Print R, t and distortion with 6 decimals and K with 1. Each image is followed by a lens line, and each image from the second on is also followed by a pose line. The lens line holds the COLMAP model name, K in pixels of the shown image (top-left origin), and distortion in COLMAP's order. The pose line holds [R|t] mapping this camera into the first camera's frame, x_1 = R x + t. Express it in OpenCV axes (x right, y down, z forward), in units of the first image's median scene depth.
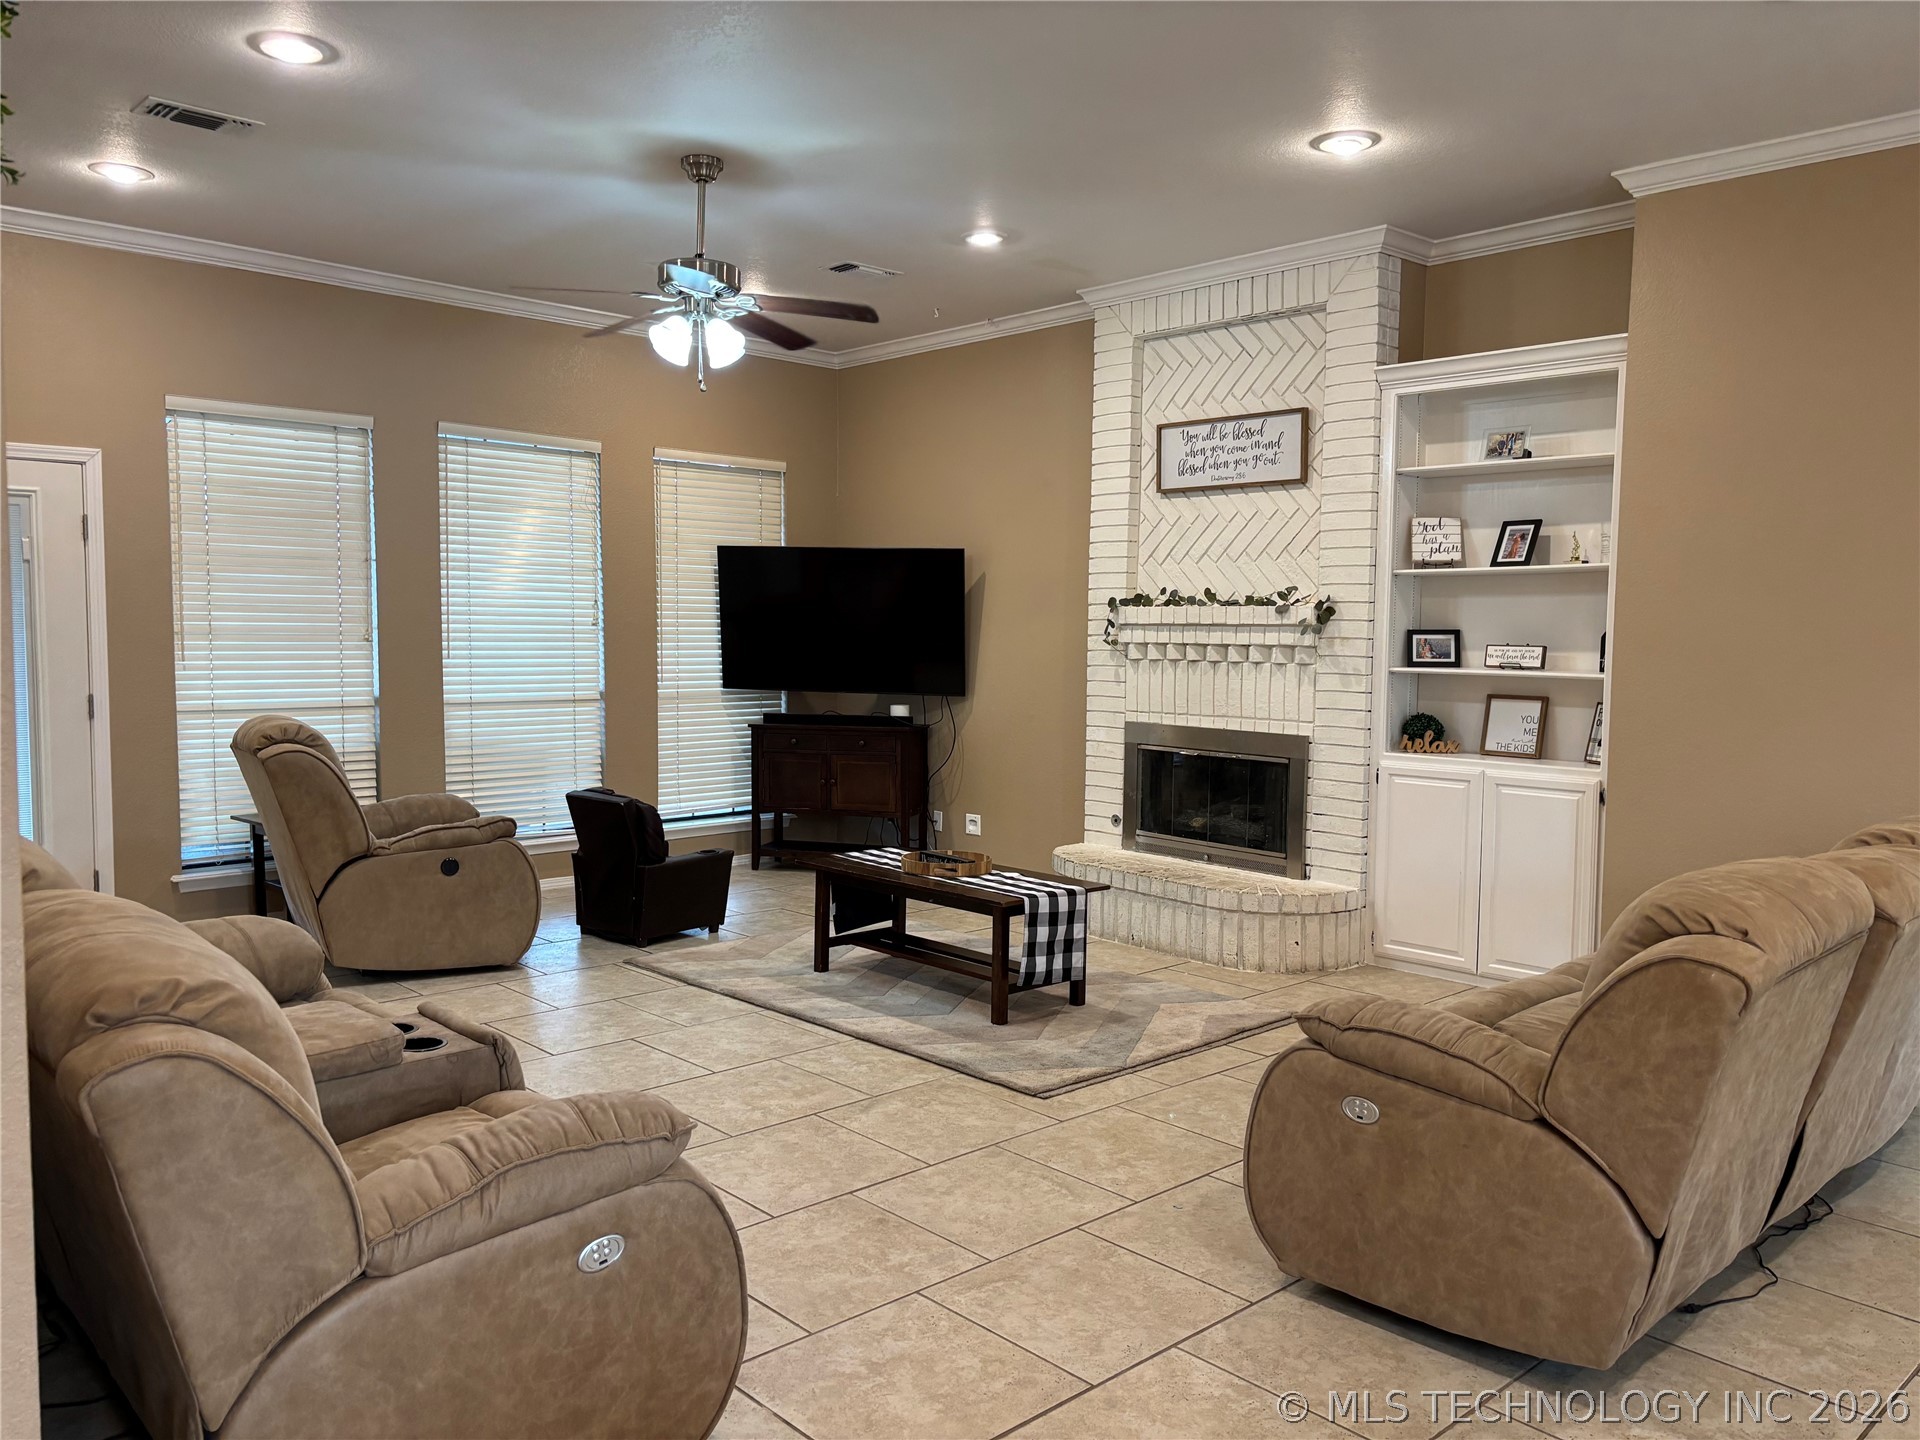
lens RADIAL K [[1451.3, 0, 957.2], [0, 1451.3, 726.7], [0, 0, 1]] dist [0.061573, -0.066753]
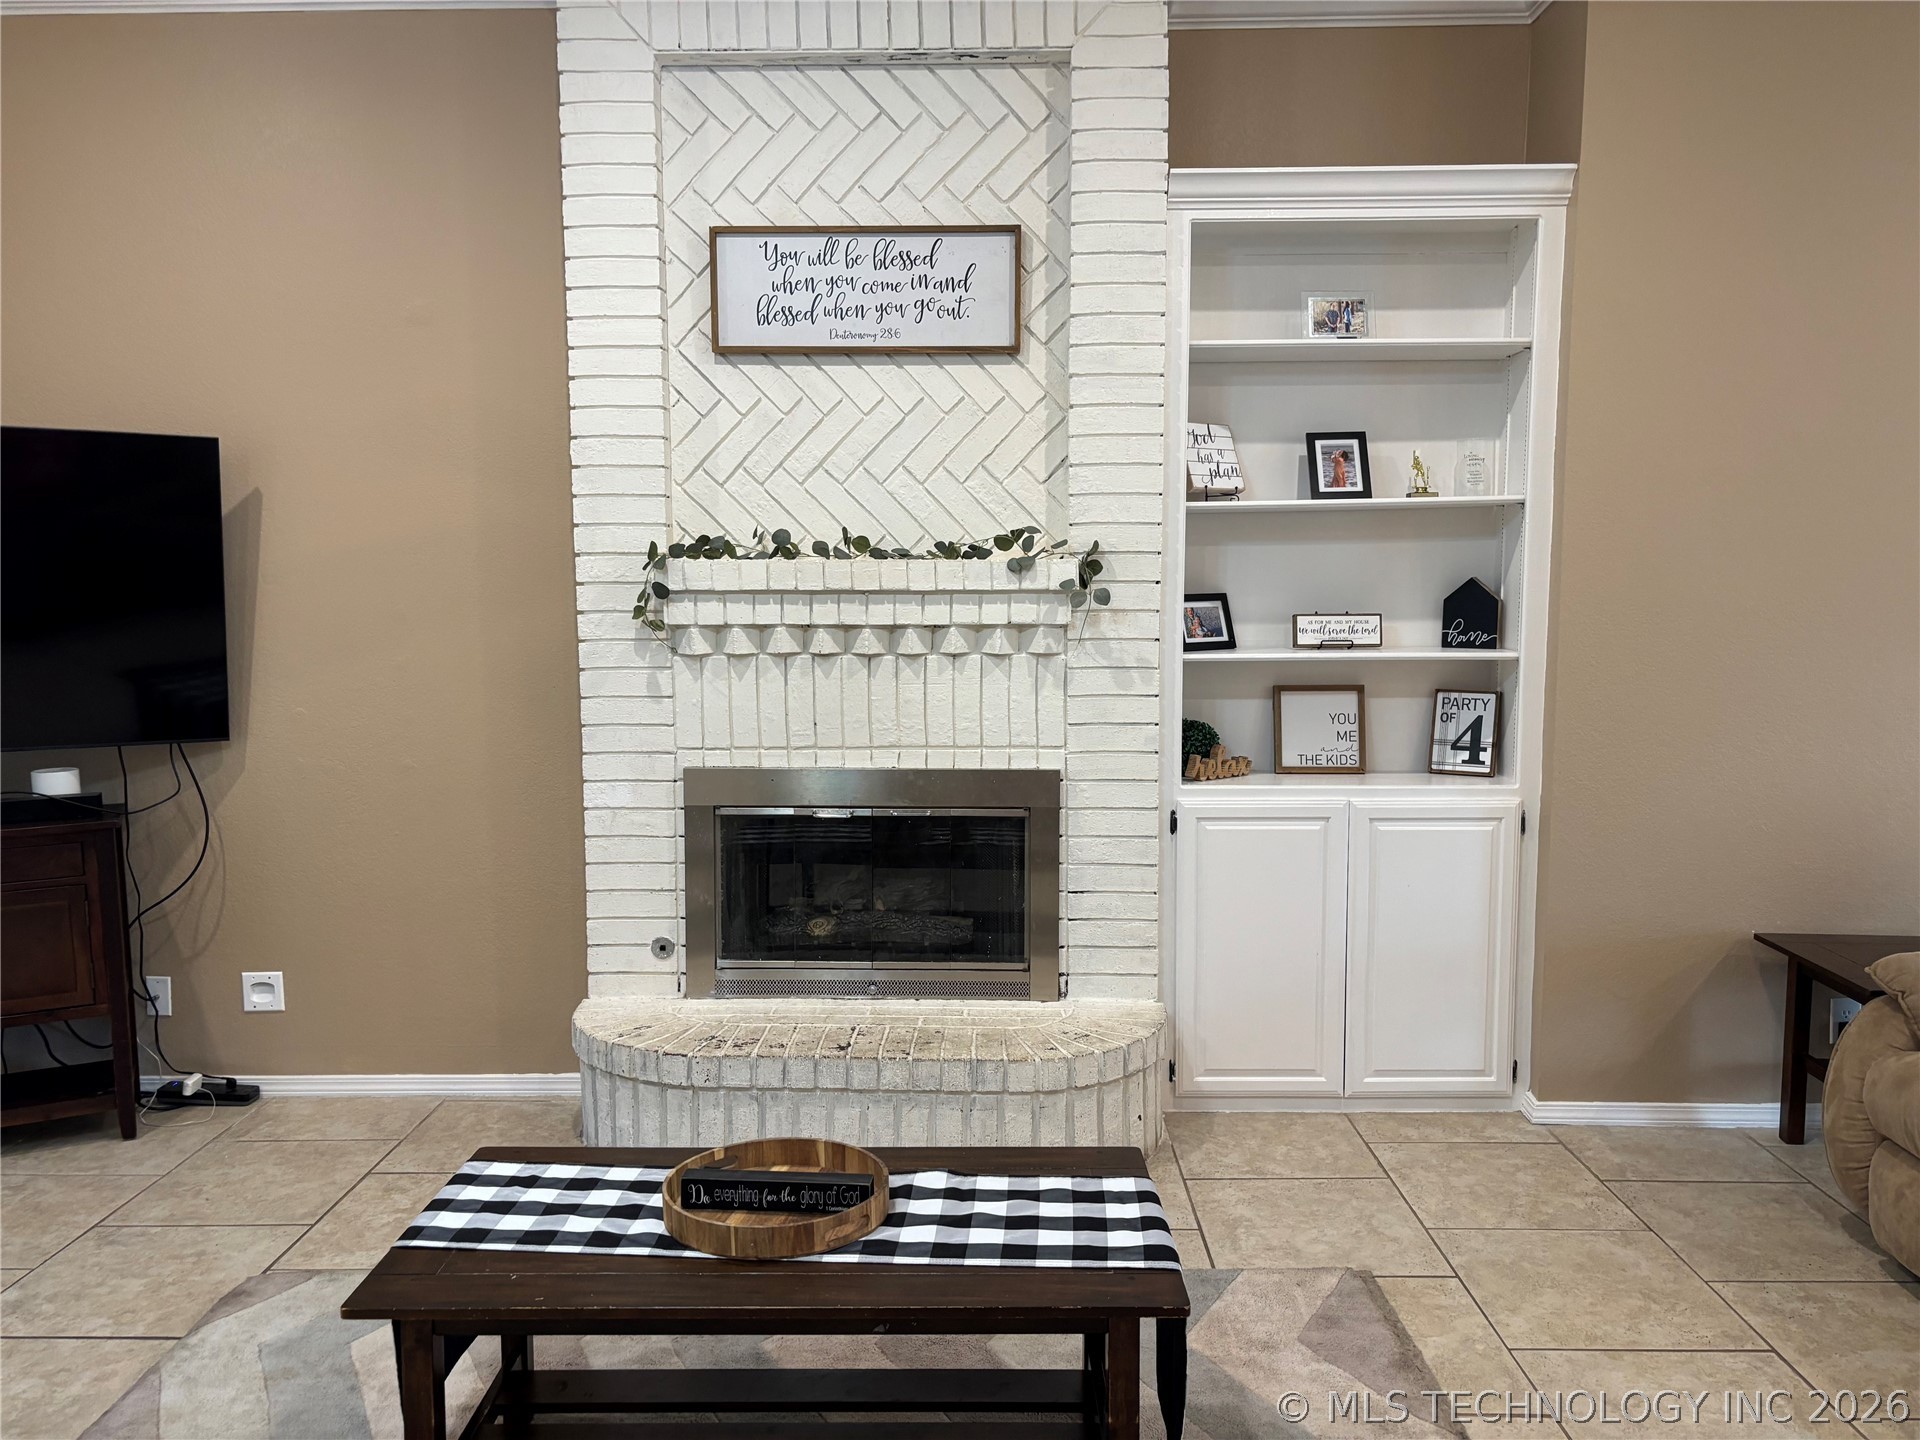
lens RADIAL K [[1451.3, 0, 960.6], [0, 1451.3, 724.5], [0, 0, 1]] dist [0.061573, -0.066753]
pose [[0.698474, -0.084333, 0.710649, -0.216581], [0.061225, 0.996433, 0.058071, -0.049394], [-0.713012, 0.002948, 0.701146, 0.580749]]
